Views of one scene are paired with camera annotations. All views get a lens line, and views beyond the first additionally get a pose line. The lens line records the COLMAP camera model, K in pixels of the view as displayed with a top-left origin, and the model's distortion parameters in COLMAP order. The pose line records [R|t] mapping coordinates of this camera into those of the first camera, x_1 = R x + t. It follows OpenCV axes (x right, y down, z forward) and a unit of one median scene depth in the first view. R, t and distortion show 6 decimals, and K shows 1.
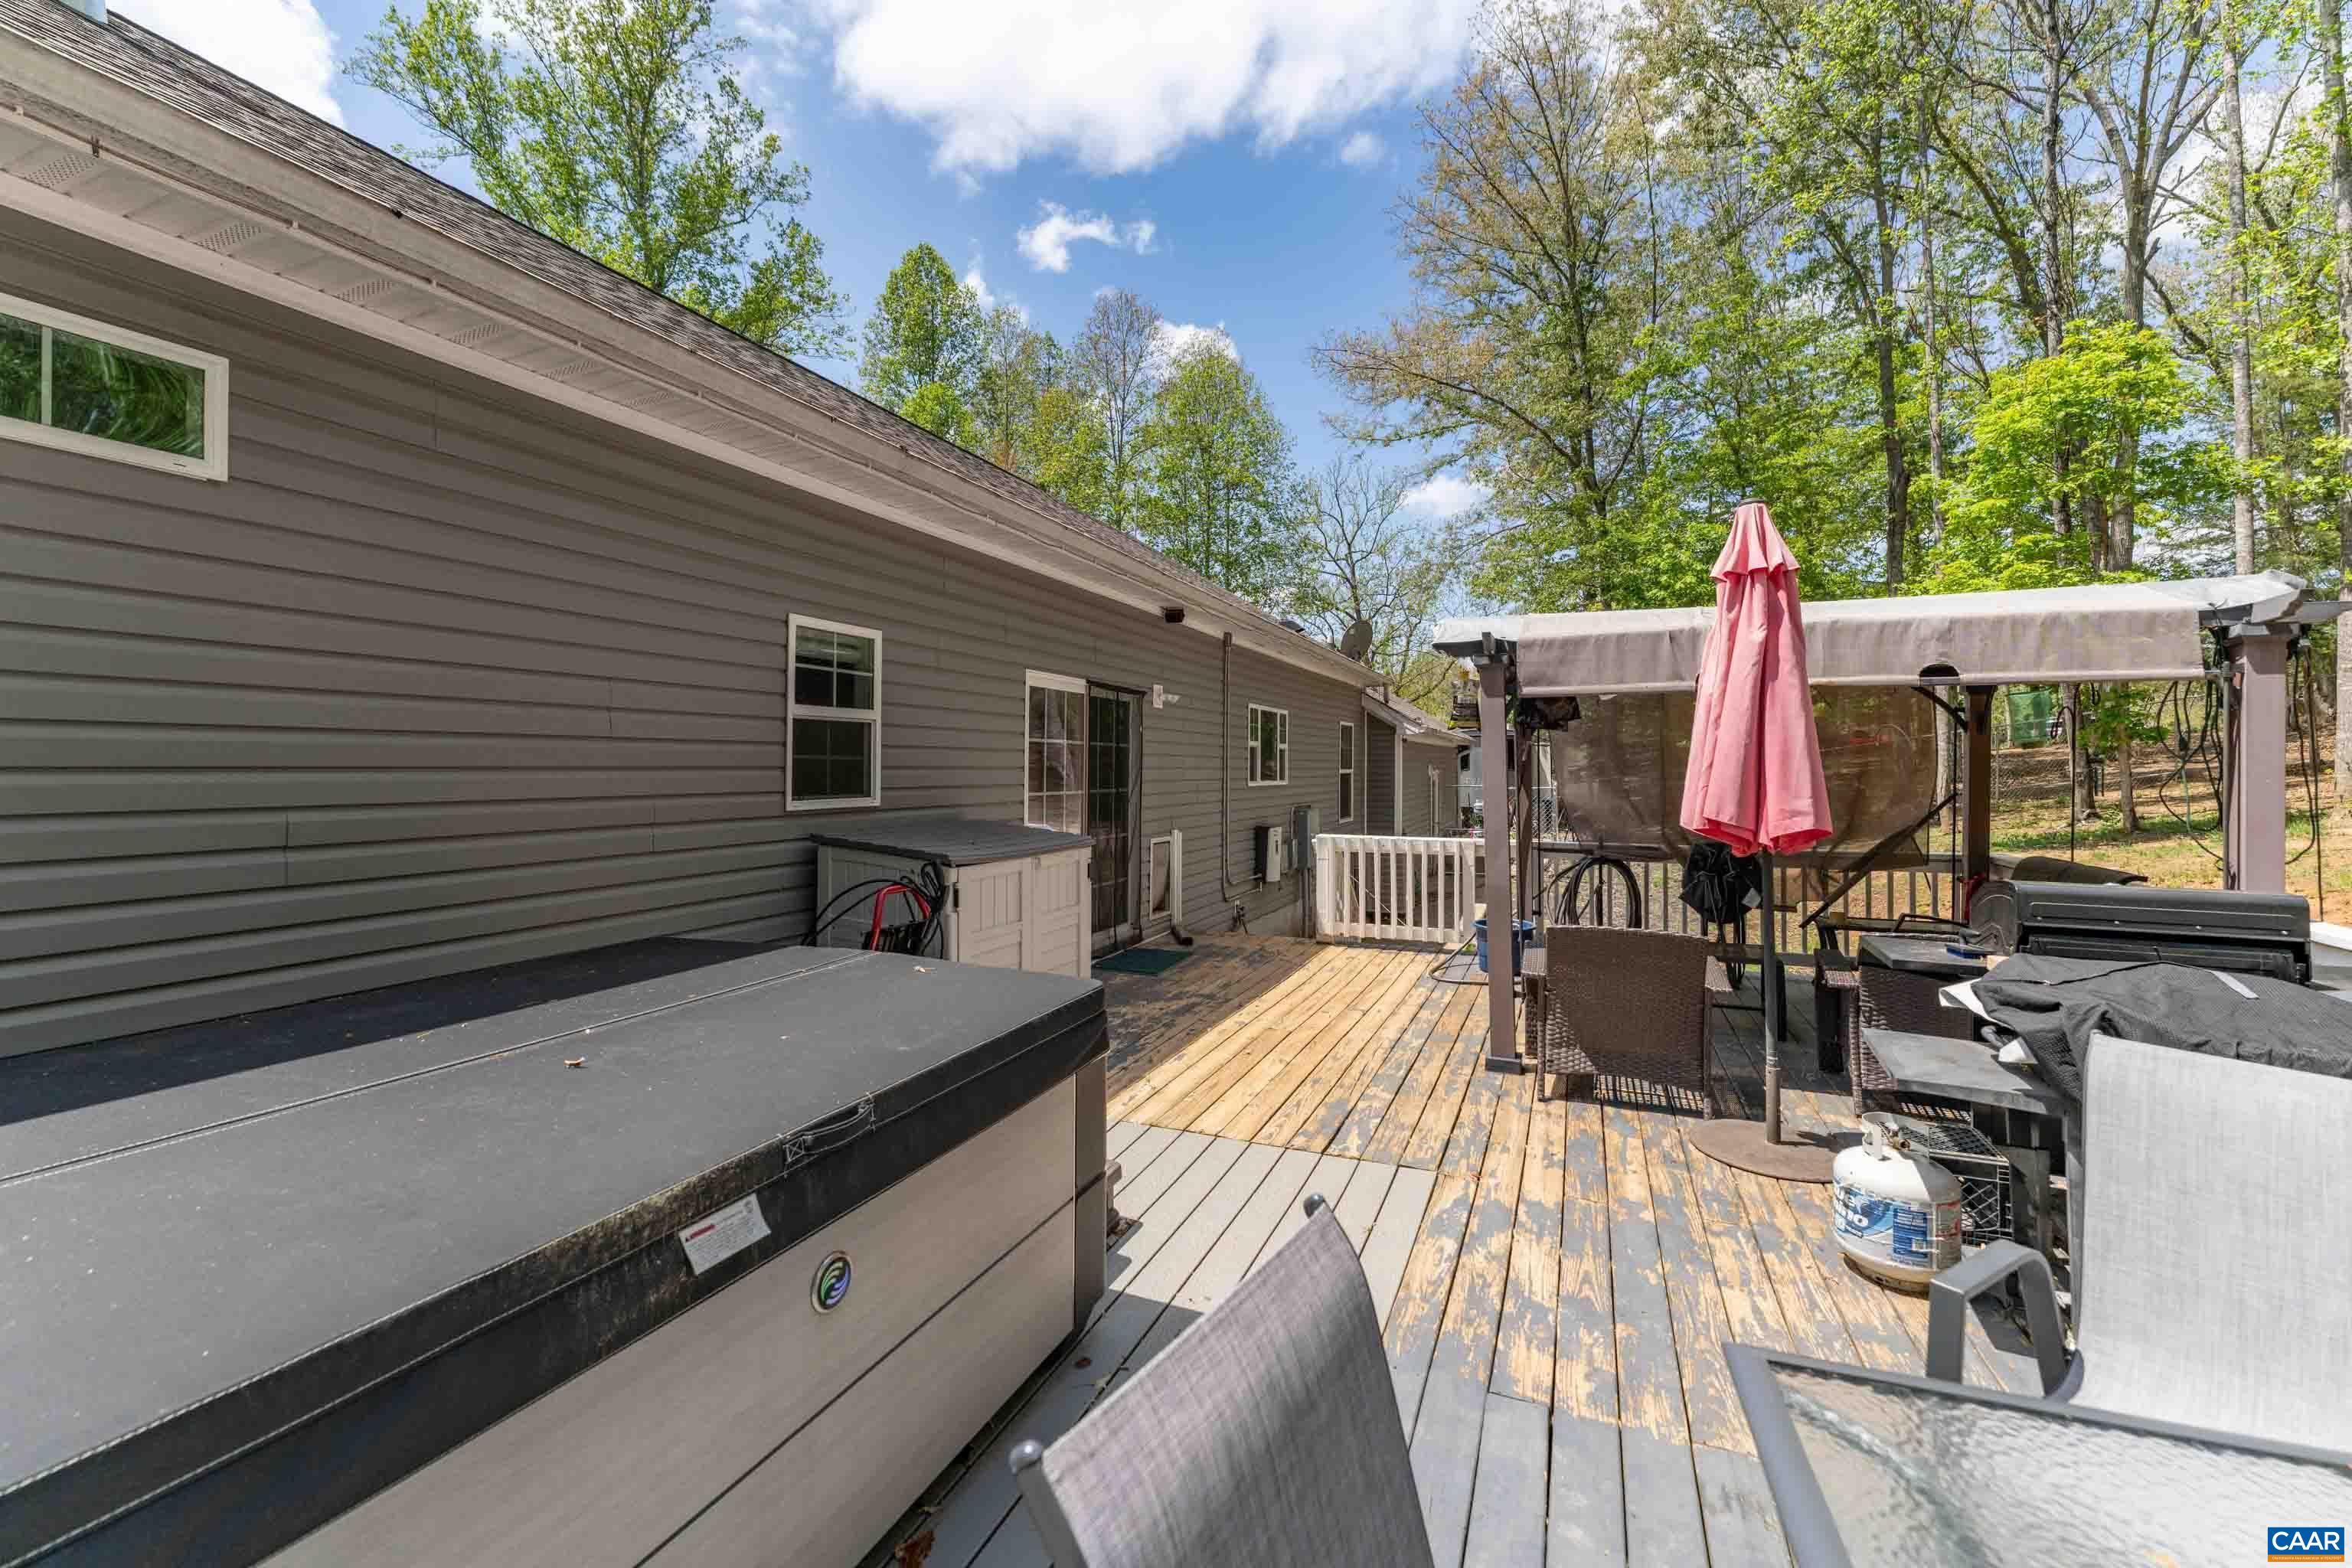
lens RADIAL K [[950.0, 0, 1182.2], [0, 950.0, 755.4], [0, 0, 1]] dist [-0.003431, -0.000168]
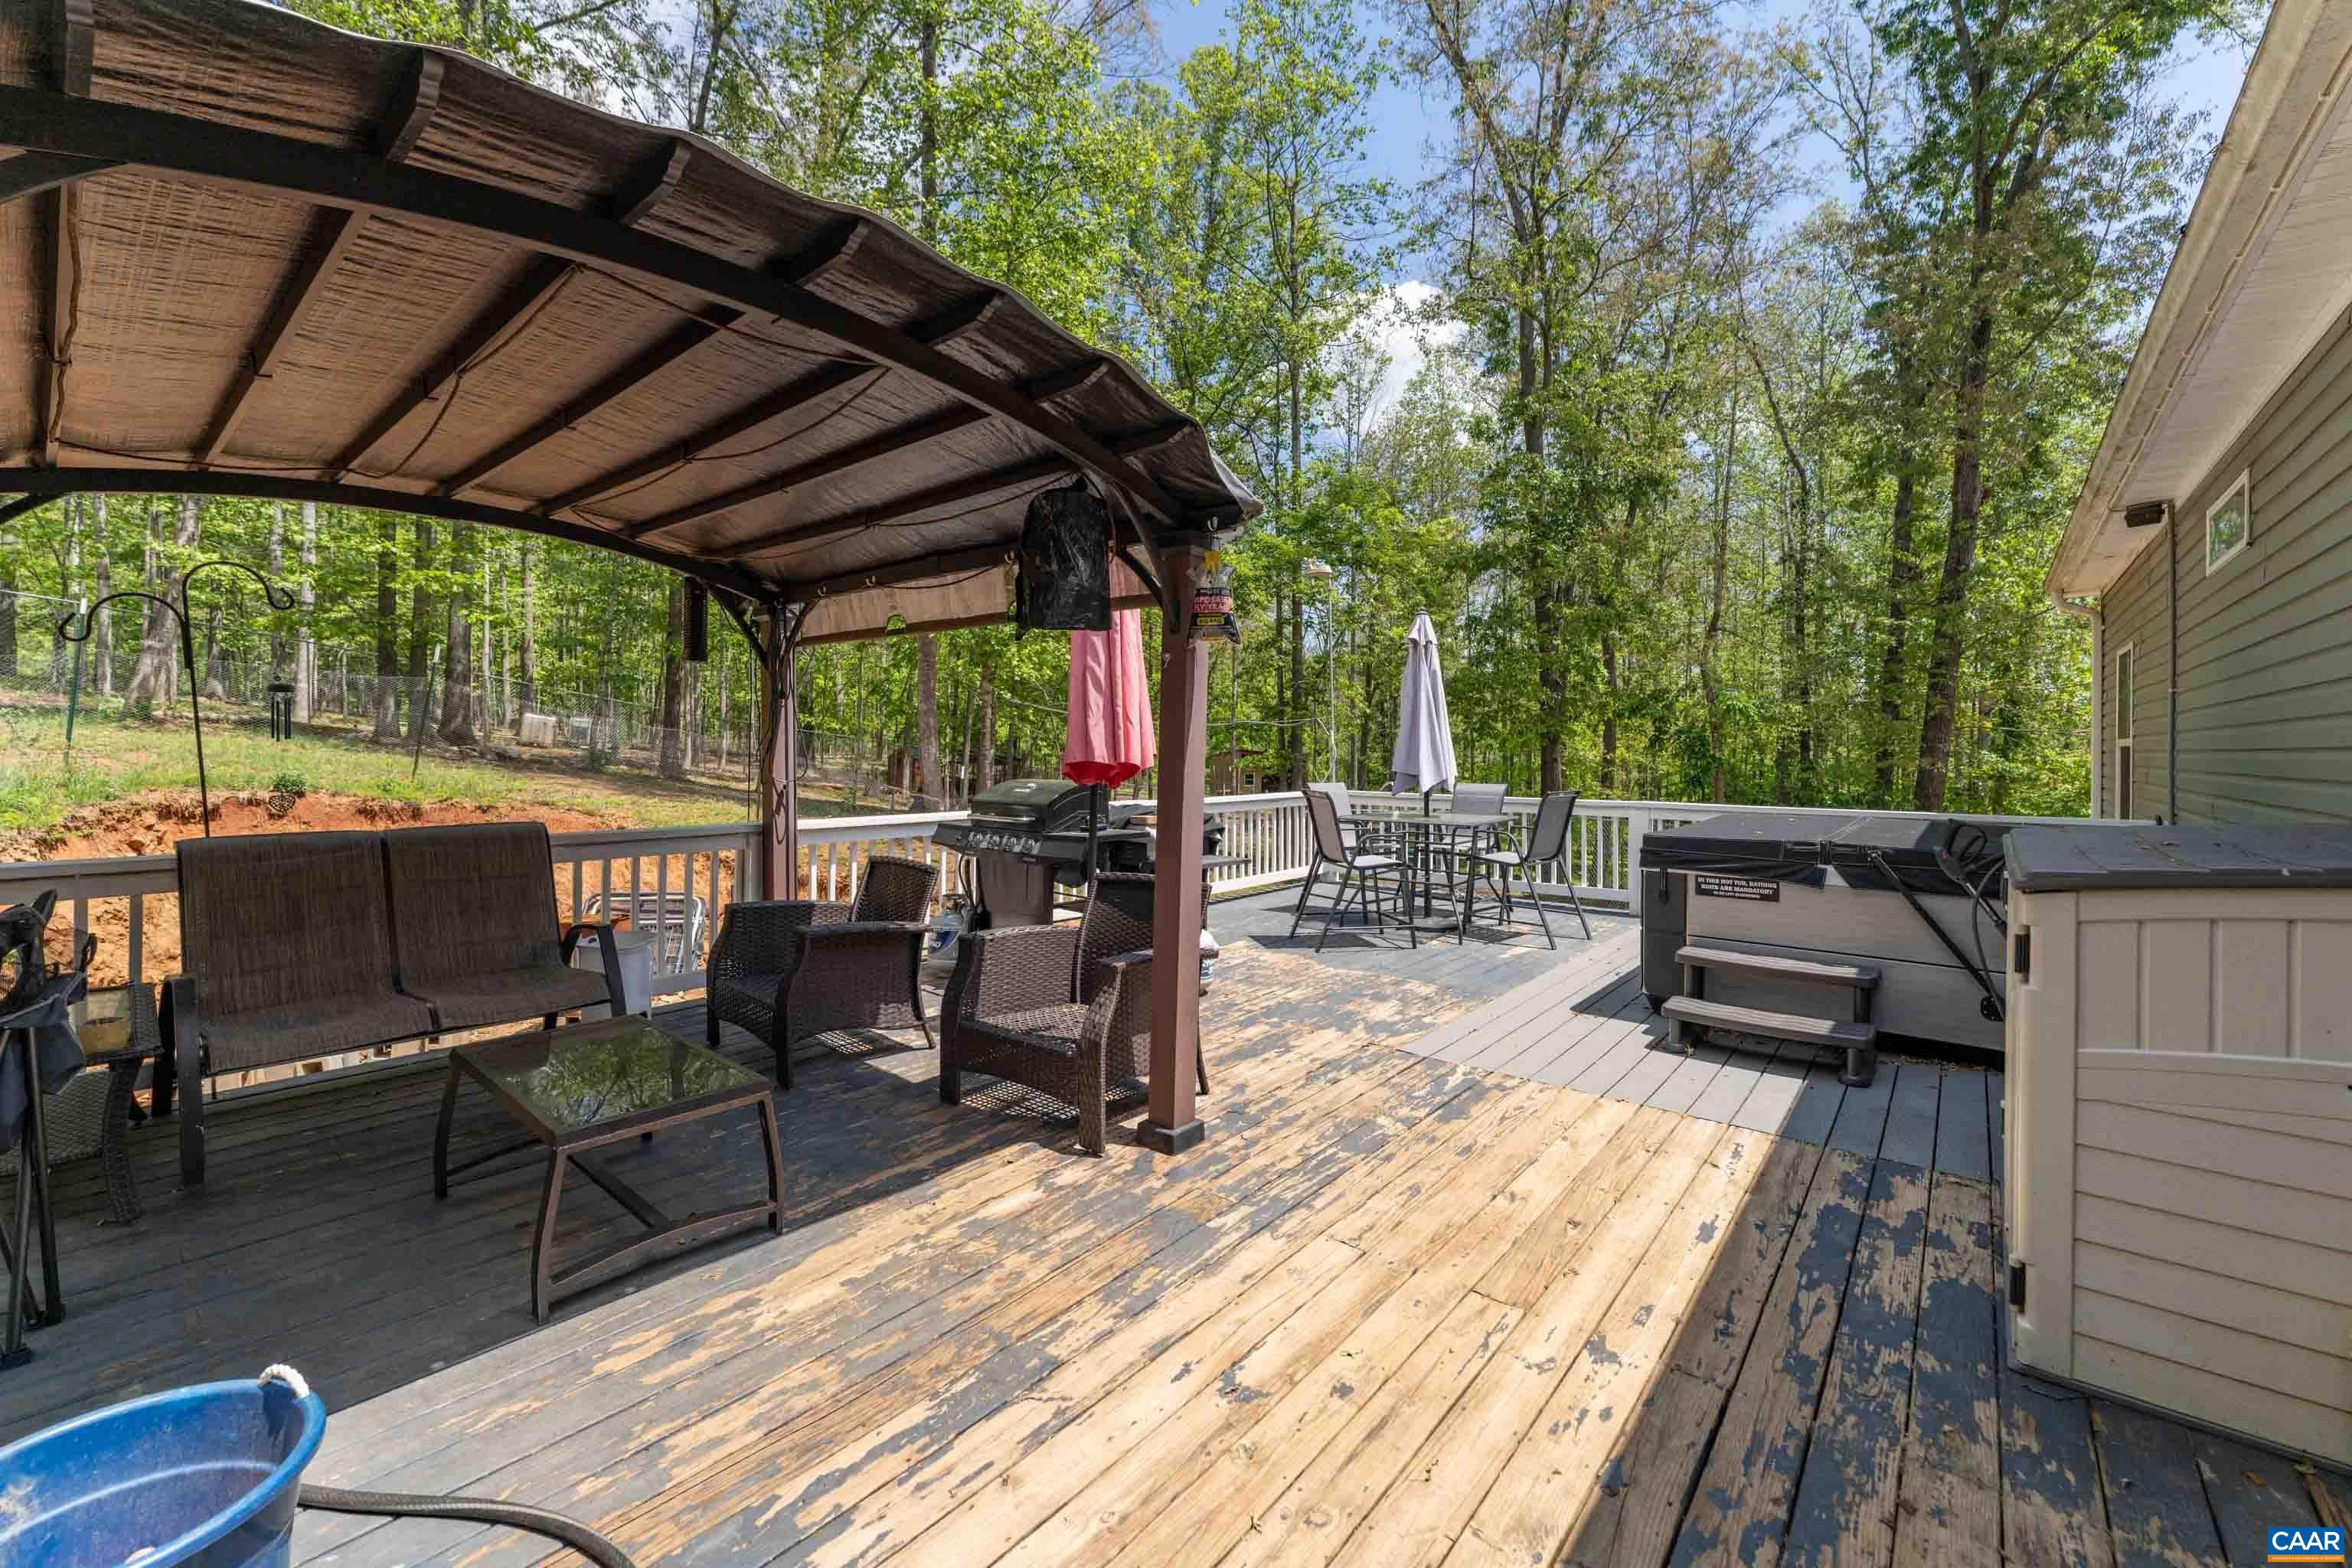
lens RADIAL K [[950.0, 0, 1182.2], [0, 950.0, 755.4], [0, 0, 1]] dist [-0.003431, -0.000168]
pose [[-0.956188, -0.013073, 0.292463, 0.172039], [-0.013435, 0.999909, 0.000770, 0.064524], [-0.292446, -0.003193, -0.956277, 2.122749]]
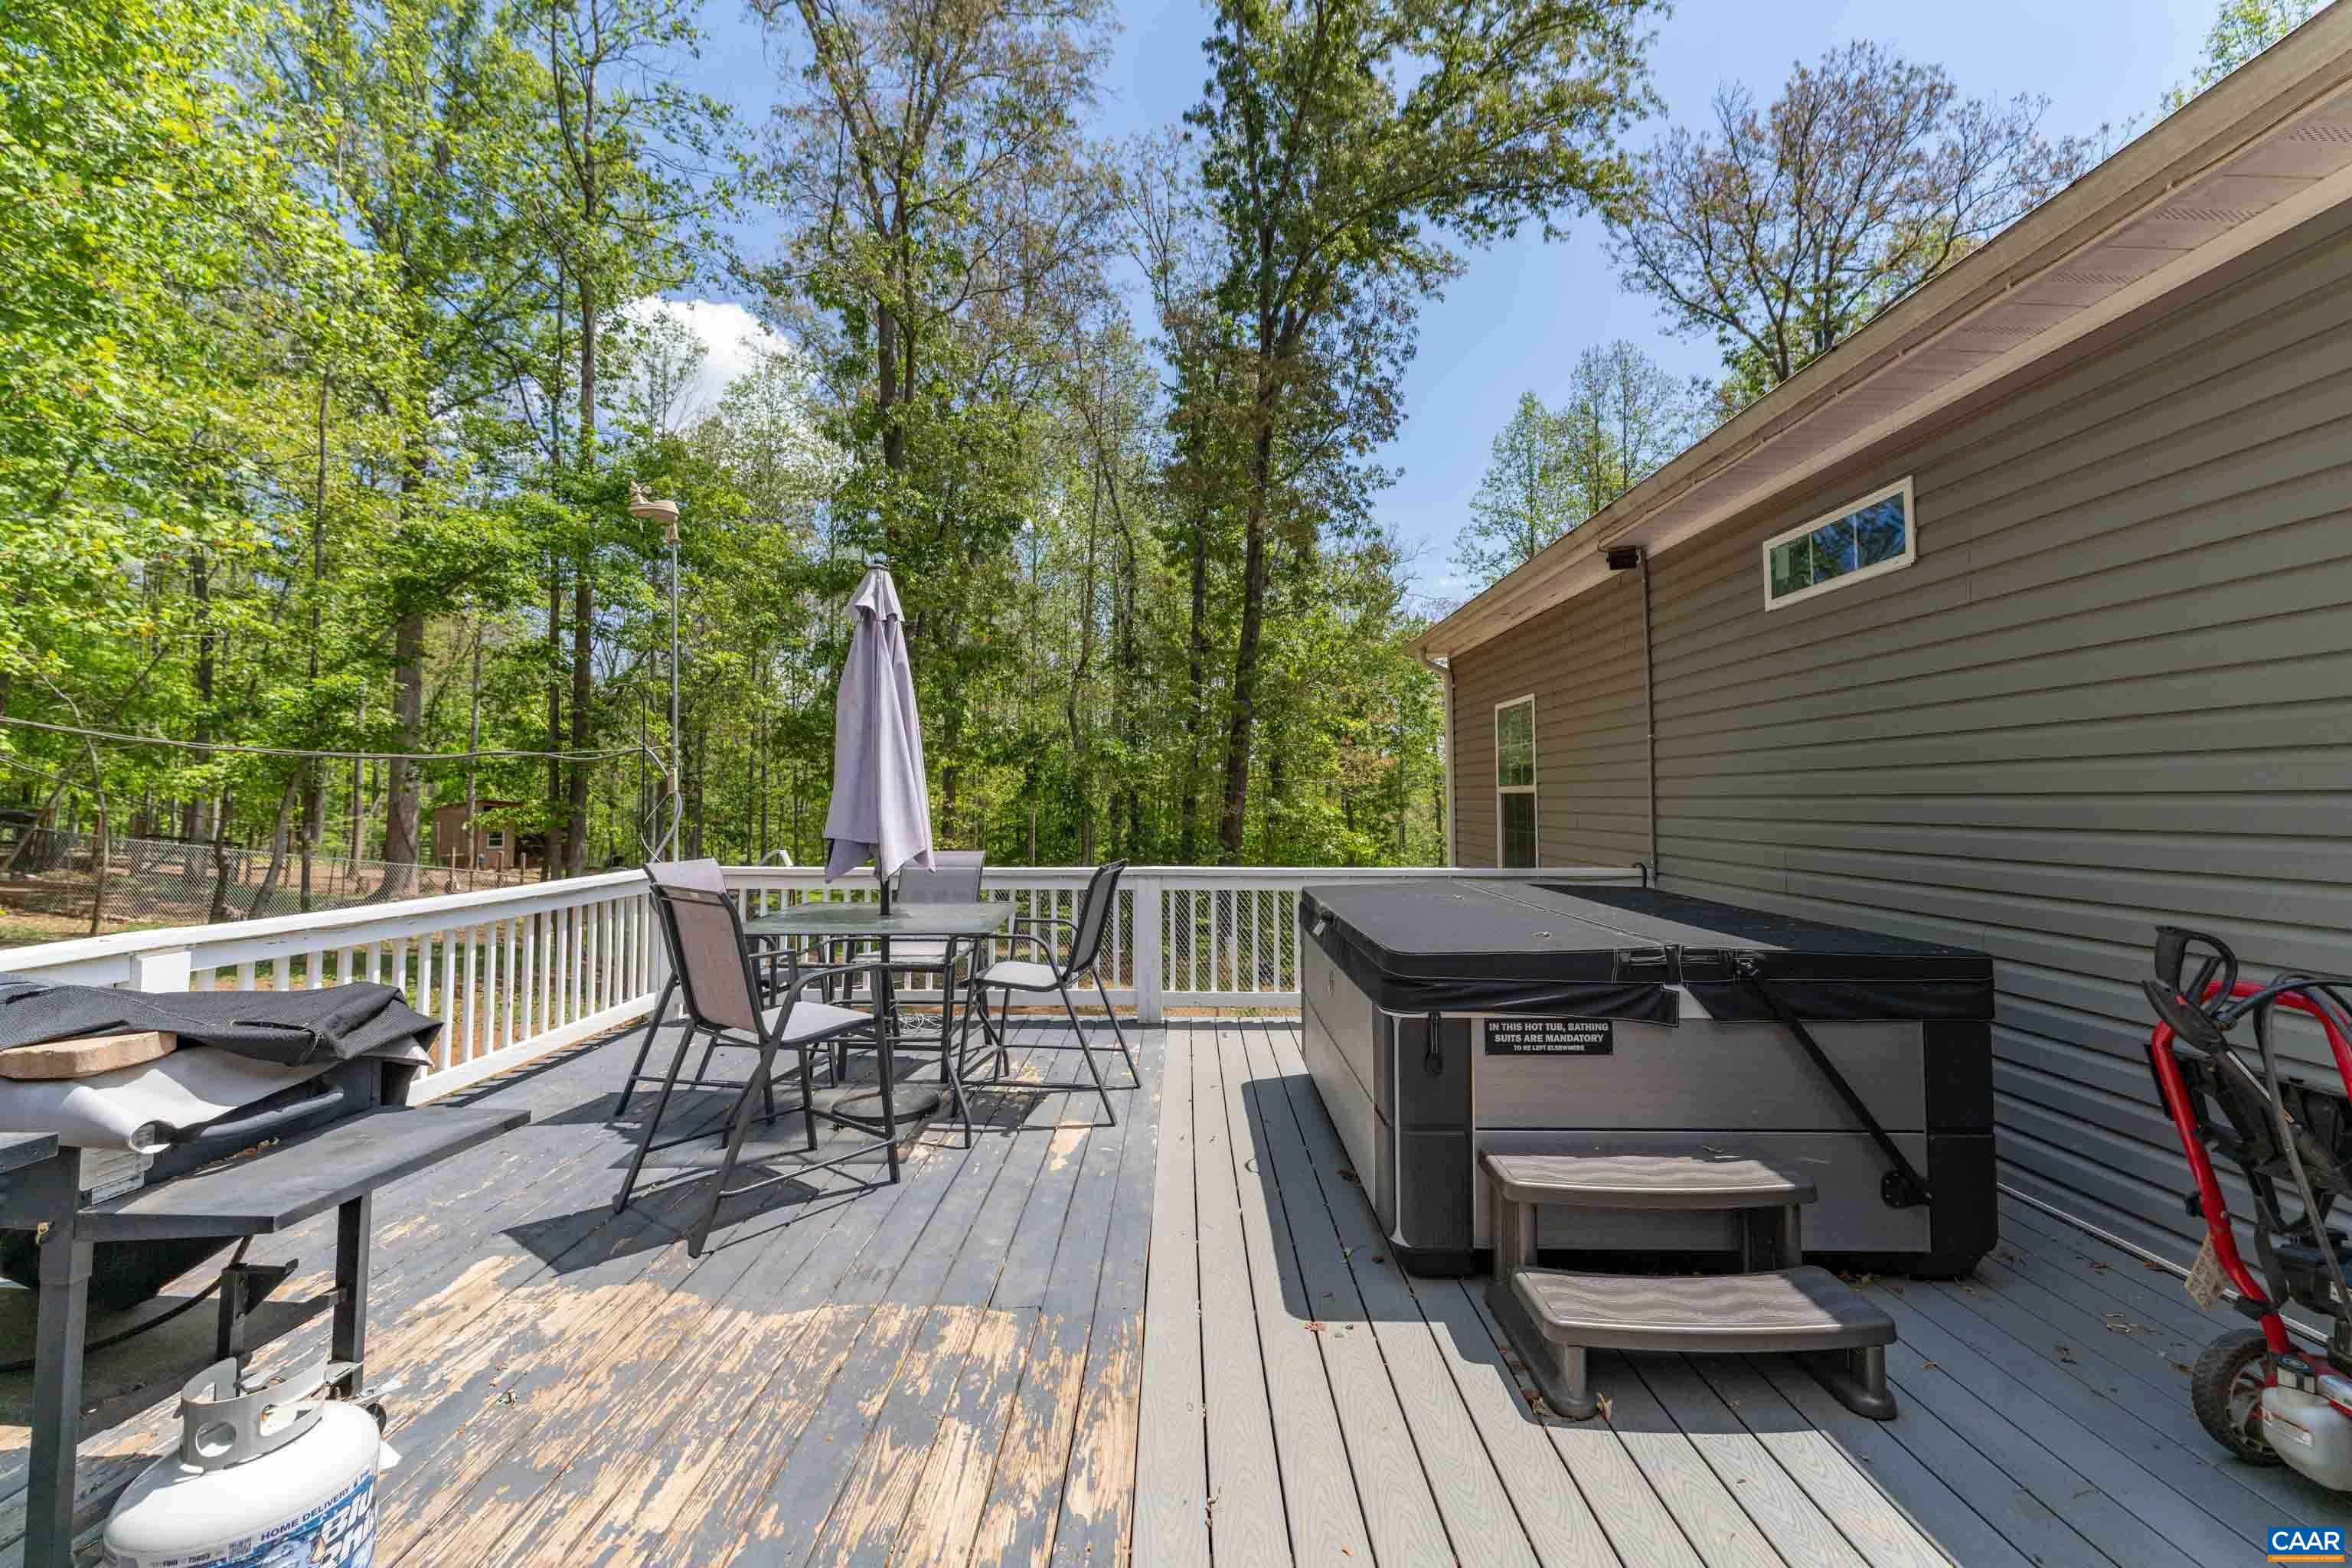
lens RADIAL K [[950.0, 0, 1182.2], [0, 950.0, 755.4], [0, 0, 1]] dist [-0.003431, -0.000168]
pose [[-0.921317, -0.025650, -0.387964, 0.378221], [-0.003958, 0.998389, -0.056608, 0.058427], [0.388791, -0.050618, -0.919934, 1.297293]]
